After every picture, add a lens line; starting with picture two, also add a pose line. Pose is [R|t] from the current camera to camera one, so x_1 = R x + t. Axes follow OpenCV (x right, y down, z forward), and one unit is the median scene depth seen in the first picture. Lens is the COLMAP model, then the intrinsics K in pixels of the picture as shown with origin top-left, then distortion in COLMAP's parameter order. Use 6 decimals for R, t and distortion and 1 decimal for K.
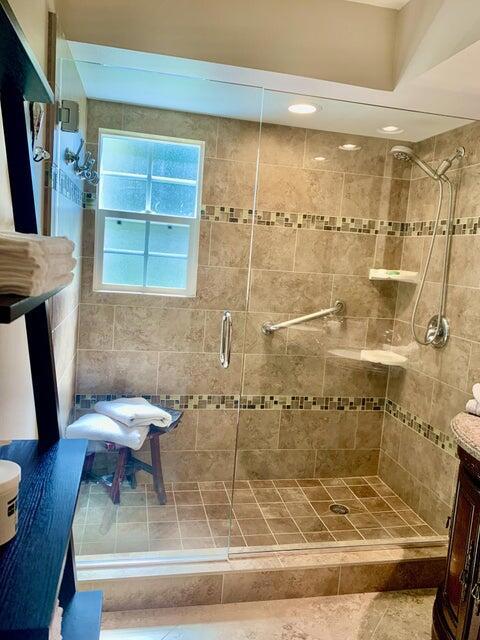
lens RADIAL K [[489.7, 0, 236.7], [0, 489.7, 311.0], [0, 0, 1]] dist [0.021673, -0.023870]
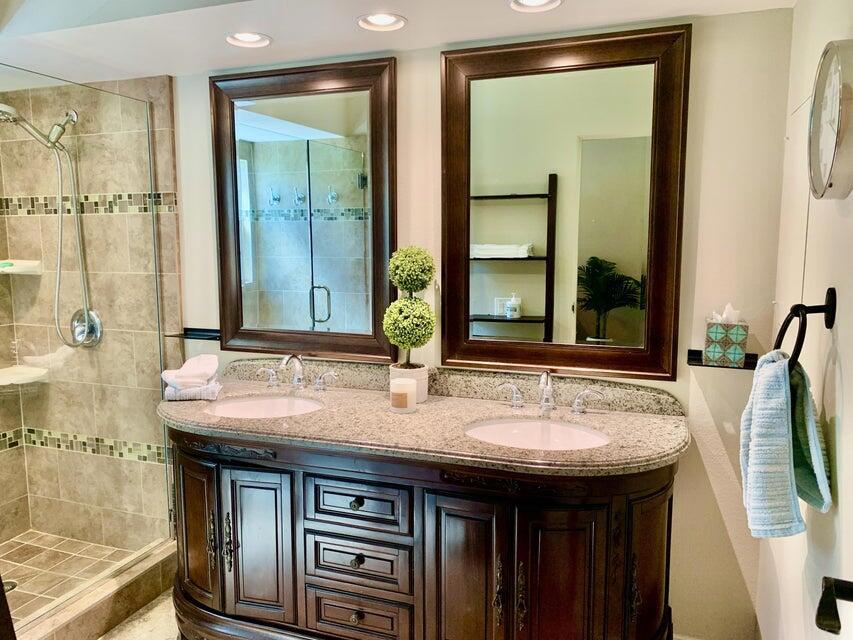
lens RADIAL K [[652.6, 0, 425.2], [0, 652.6, 320.2], [0, 0, 1]] dist [0.021673, -0.023870]
pose [[0.520313, -0.176381, 0.835562, -0.226680], [0.140731, 0.982770, 0.119821, -0.024814], [-0.842300, 0.055245, 0.536170, -0.099303]]
